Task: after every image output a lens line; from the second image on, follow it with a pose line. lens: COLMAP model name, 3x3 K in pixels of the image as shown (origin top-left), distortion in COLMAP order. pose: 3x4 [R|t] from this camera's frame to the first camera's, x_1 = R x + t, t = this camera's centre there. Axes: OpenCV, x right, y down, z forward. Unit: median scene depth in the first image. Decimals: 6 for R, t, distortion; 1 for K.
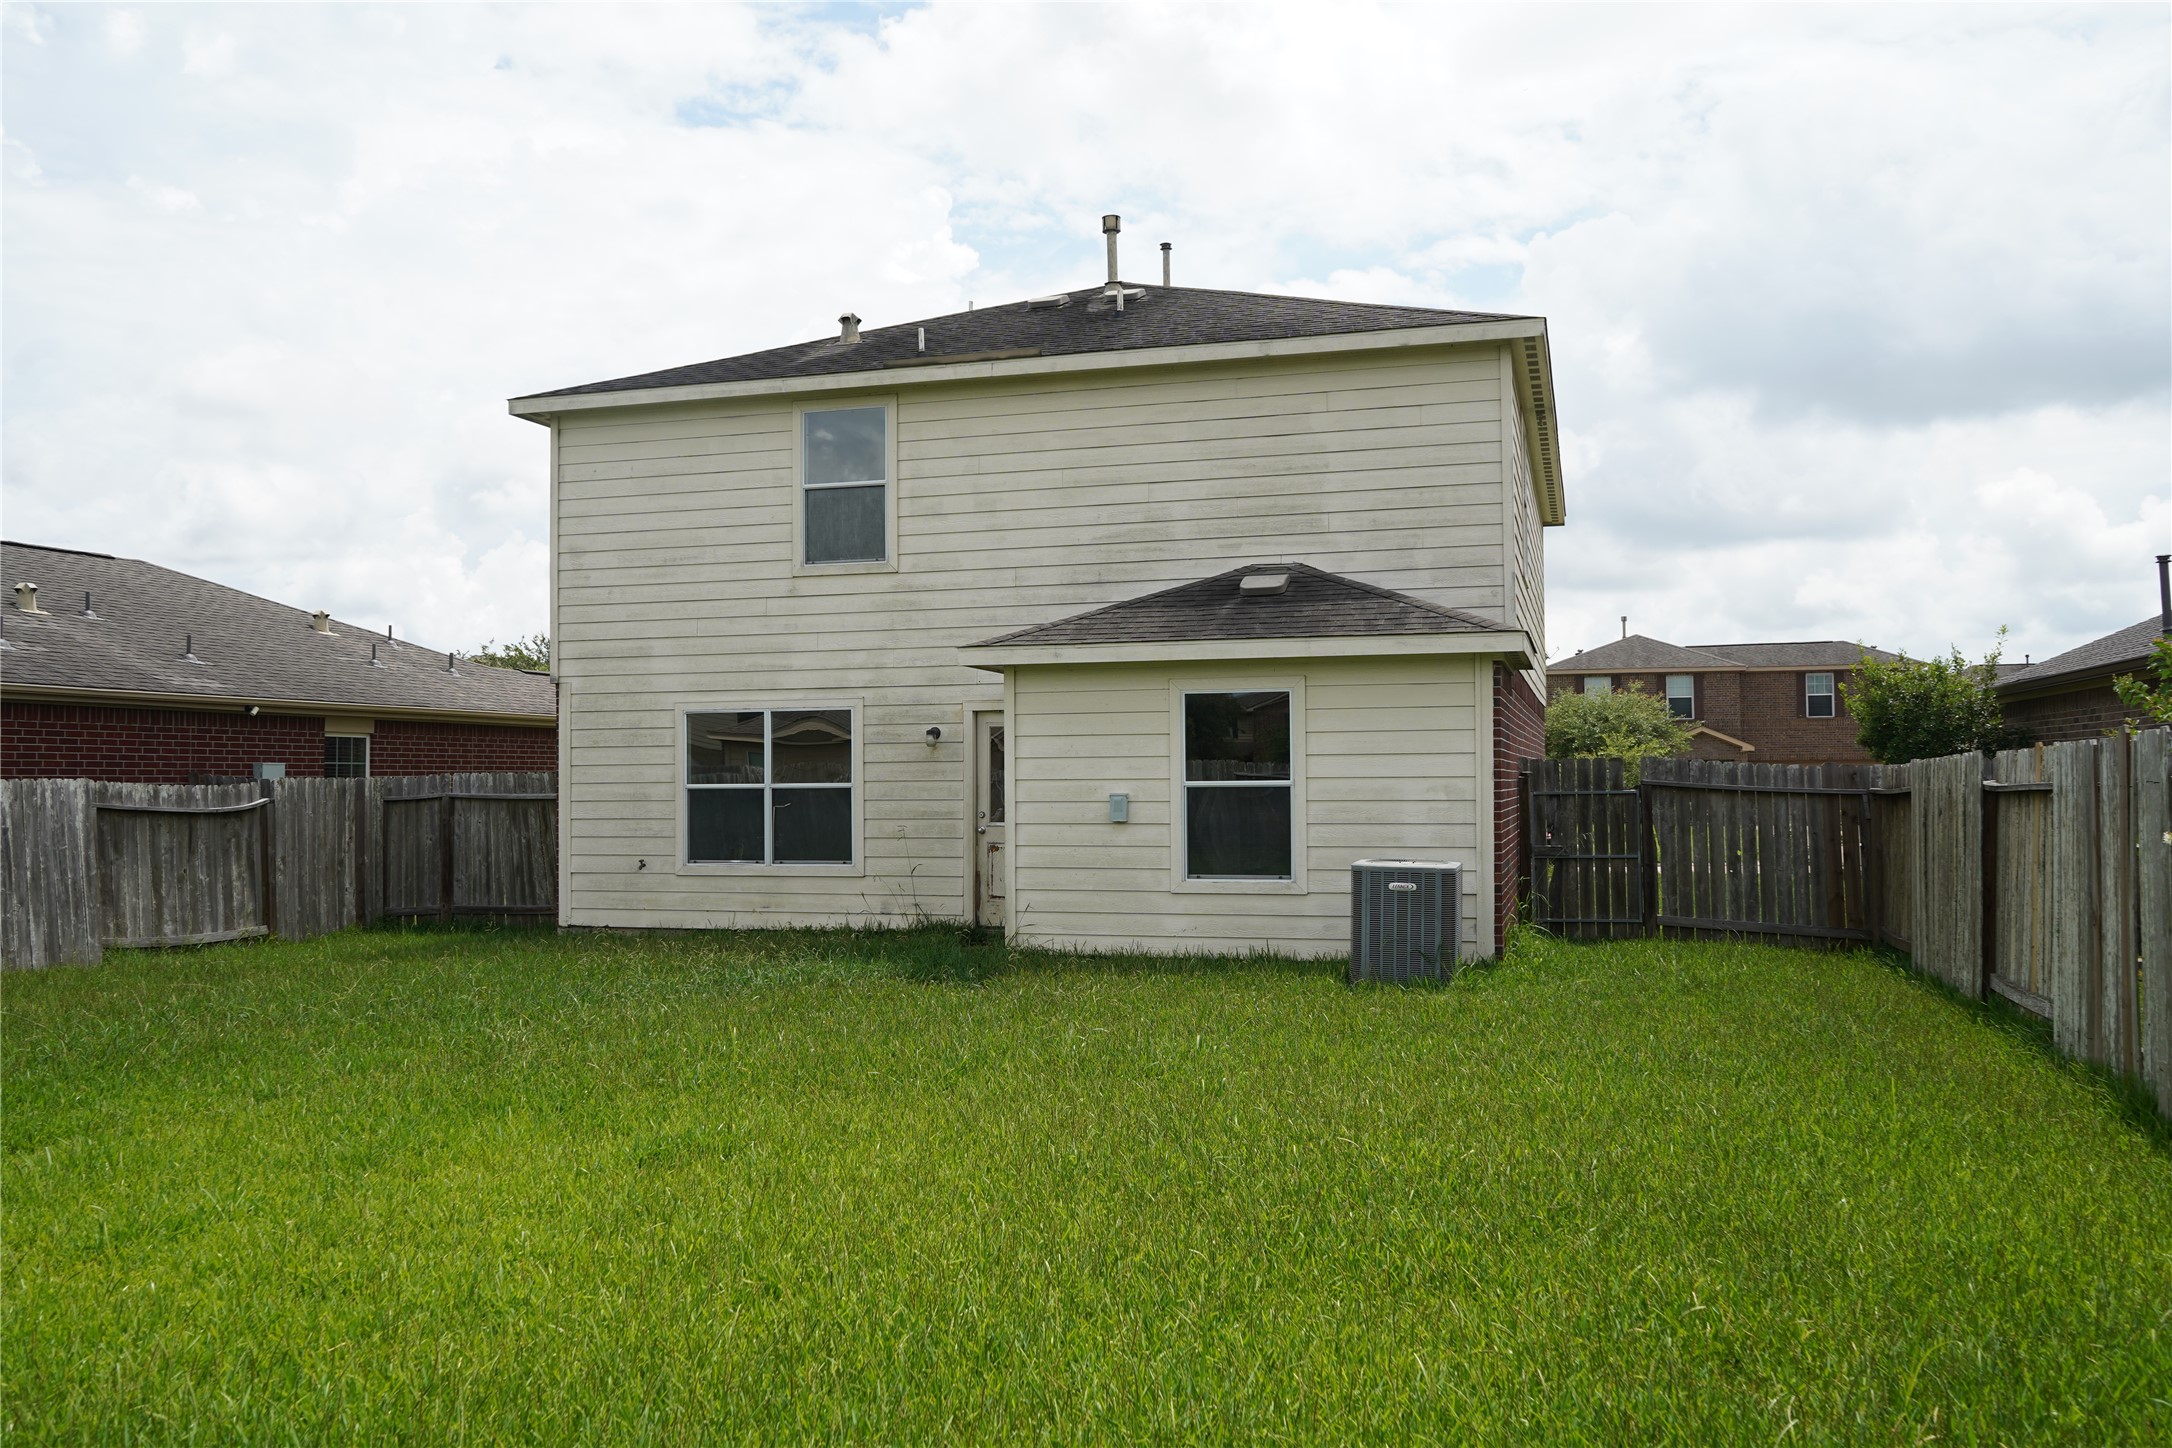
lens RADIAL K [[1745.7, 0, 1084.1], [0, 1745.7, 724.0], [0, 0, 1]] dist [-0.008149, 0.012736]
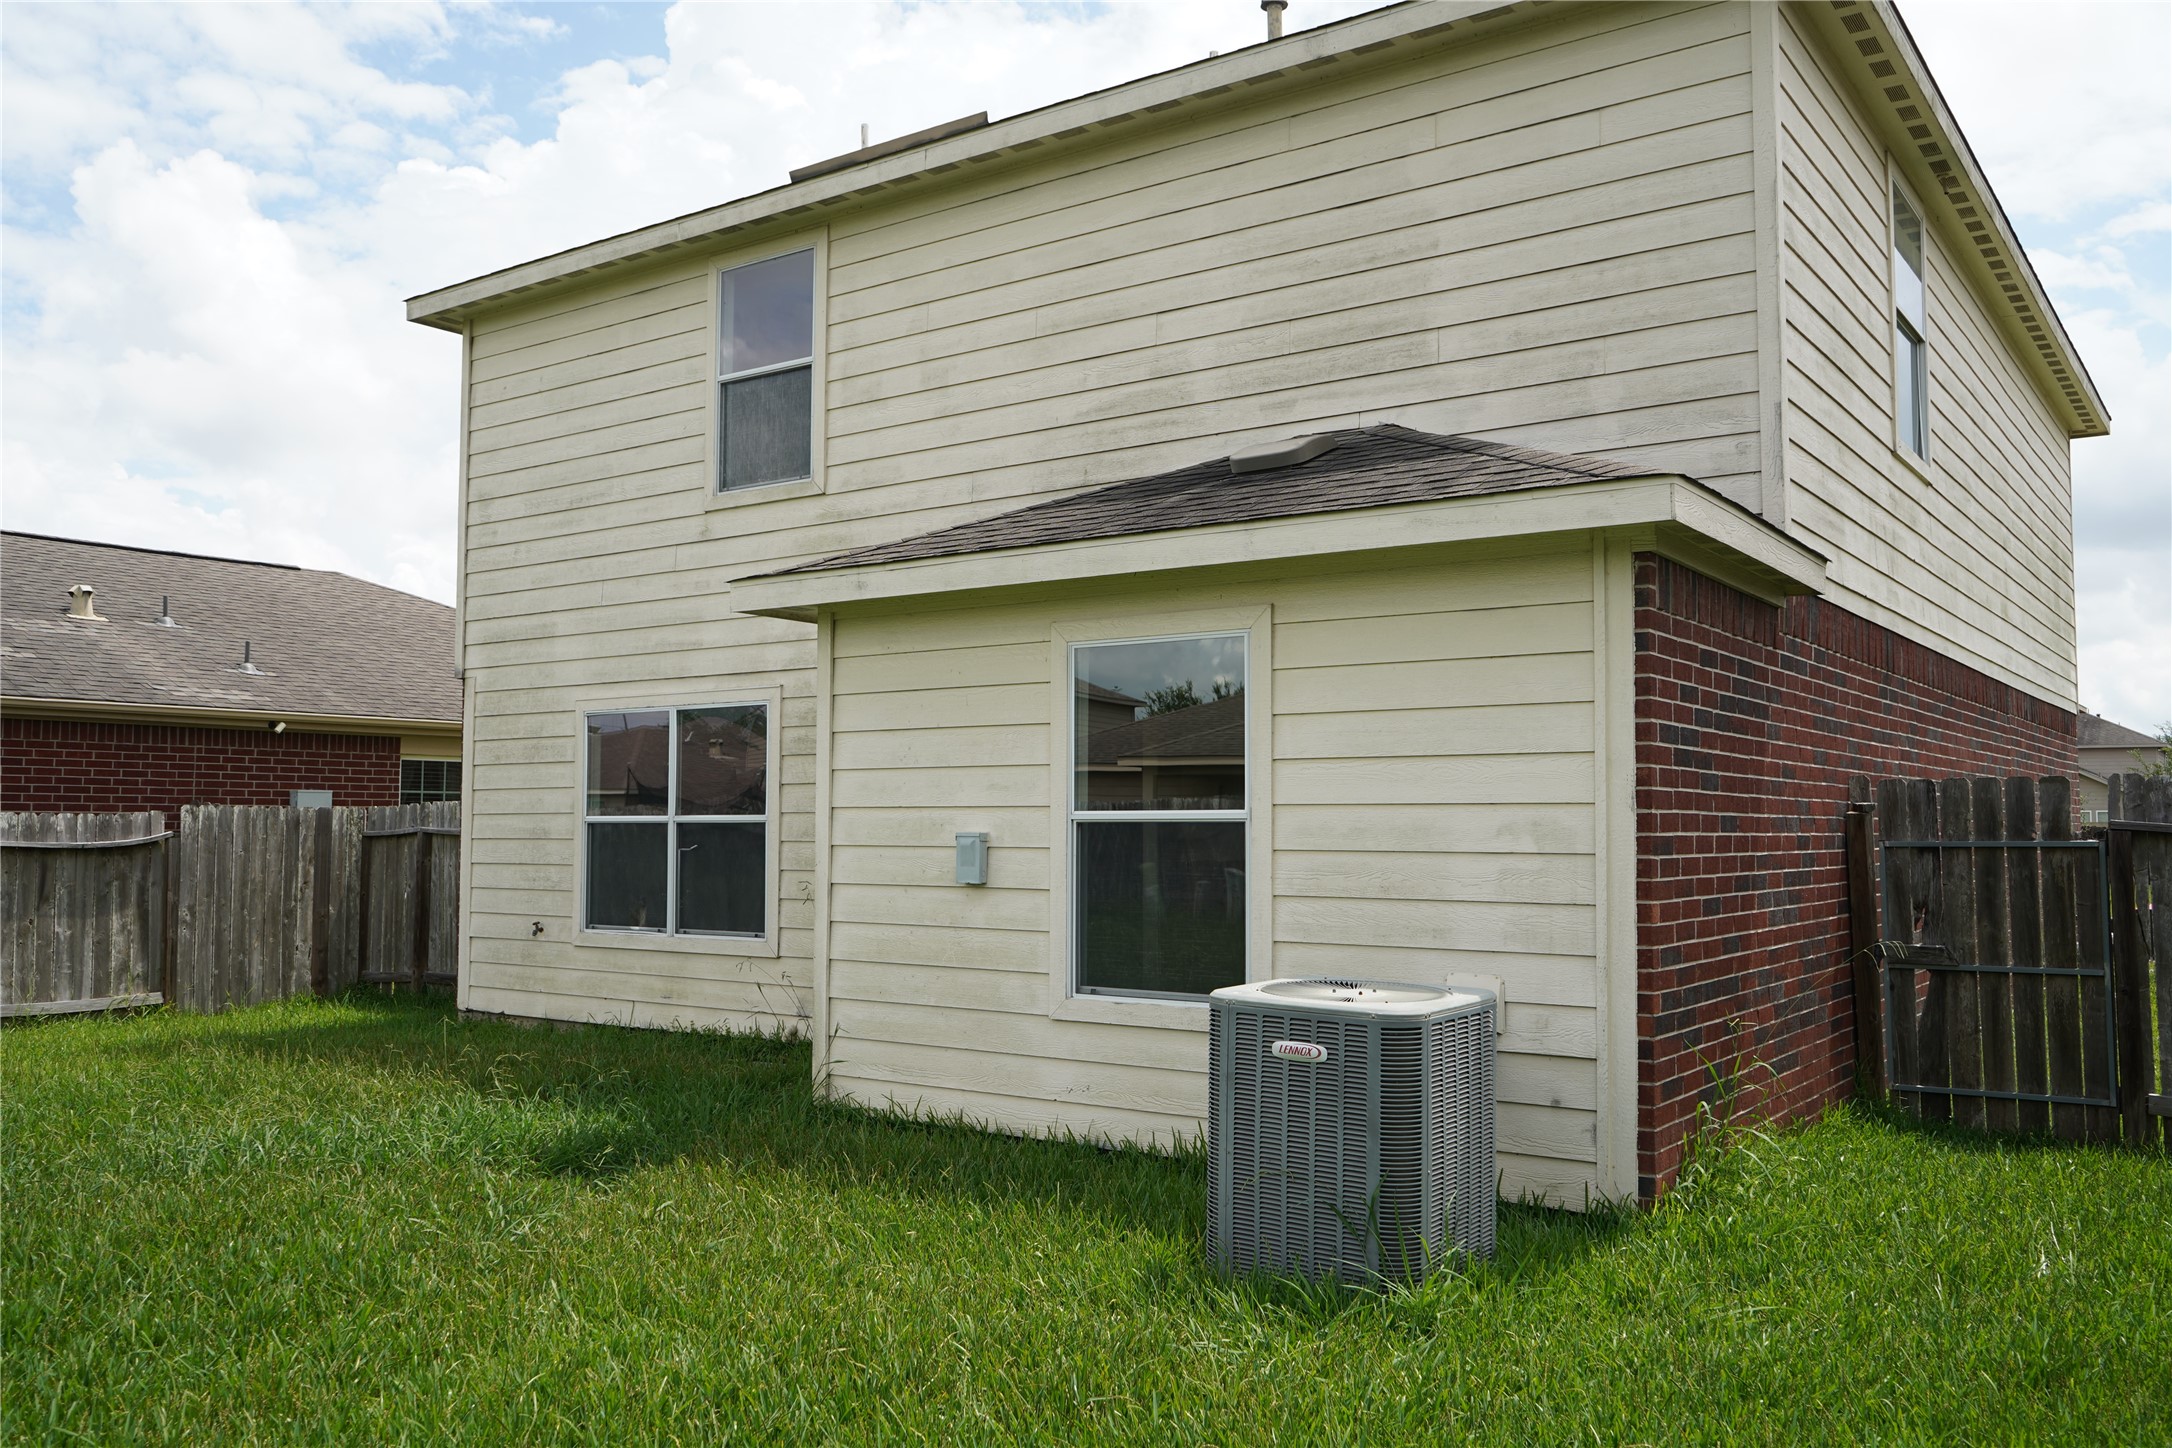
lens RADIAL K [[1745.7, 0, 1086.9], [0, 1745.7, 724.4], [0, 0, 1]] dist [-0.008149, 0.012736]
pose [[0.945303, -0.010209, -0.326033, 0.197116], [0.001560, 0.999640, -0.026779, 0.017127], [0.326189, 0.024805, 0.944979, 0.411569]]
